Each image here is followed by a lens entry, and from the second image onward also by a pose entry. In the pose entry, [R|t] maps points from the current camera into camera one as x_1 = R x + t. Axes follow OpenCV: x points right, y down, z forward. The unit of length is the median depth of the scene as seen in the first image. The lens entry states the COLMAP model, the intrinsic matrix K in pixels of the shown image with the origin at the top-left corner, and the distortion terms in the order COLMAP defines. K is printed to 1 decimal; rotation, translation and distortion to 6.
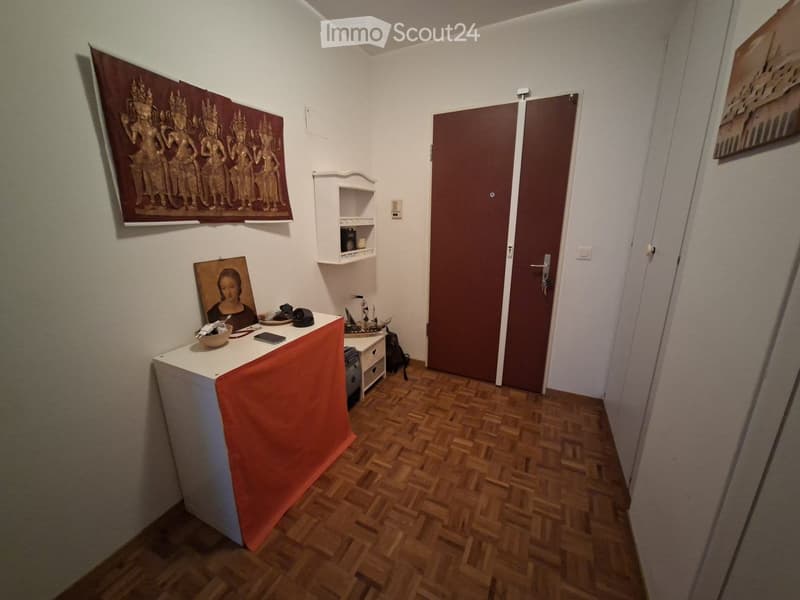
lens RADIAL K [[314.7, 0, 397.1], [0, 314.7, 294.7], [0, 0, 1]] dist [-0.008150, 0.001864]
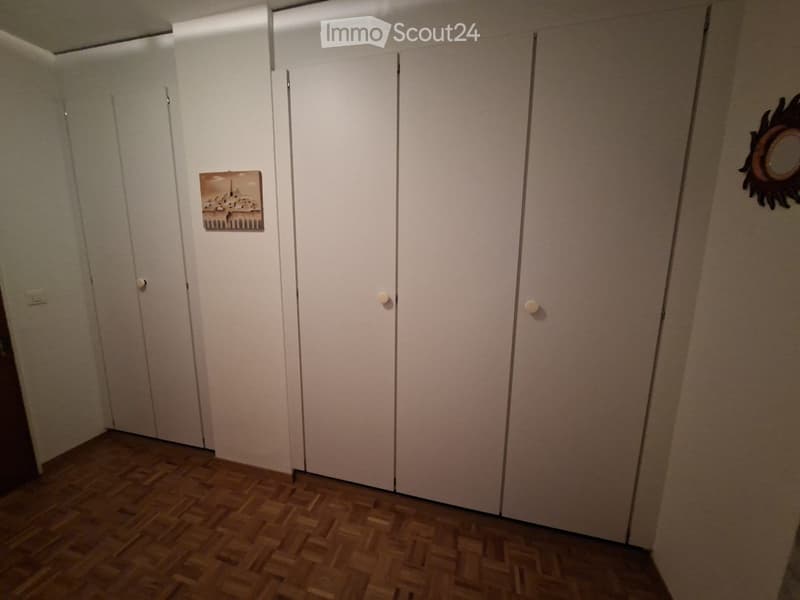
lens RADIAL K [[314.7, 0, 397.1], [0, 314.7, 294.6], [0, 0, 1]] dist [-0.008150, 0.001864]
pose [[-0.191613, -0.164595, 0.967570, -0.618495], [0.231794, 0.950361, 0.207571, -0.113522], [-0.953706, 0.264050, -0.143950, 0.181201]]
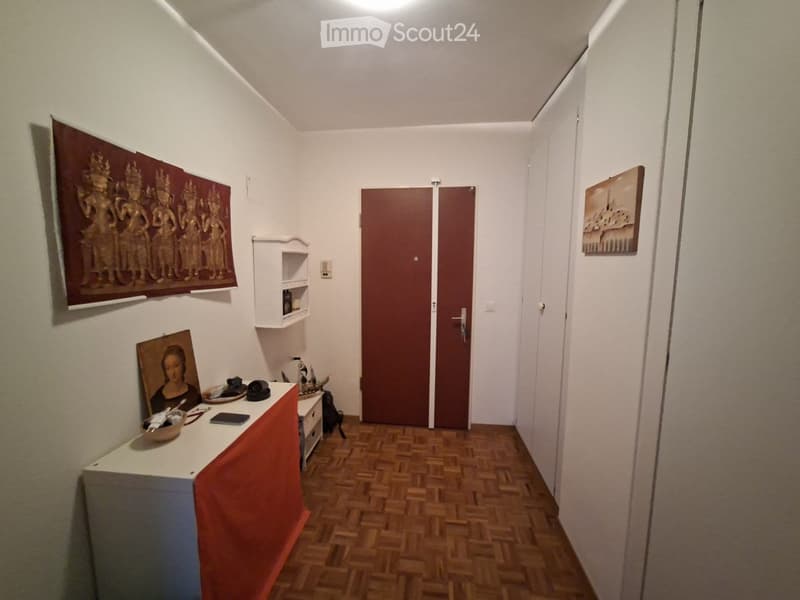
lens RADIAL K [[314.7, 0, 398.1], [0, 314.7, 294.7], [0, 0, 1]] dist [-0.008150, 0.001864]
pose [[0.939138, -0.027524, 0.342436, -0.227840], [0.075408, 0.988991, -0.127317, -0.061261], [-0.335162, 0.145390, 0.930875, -0.063875]]
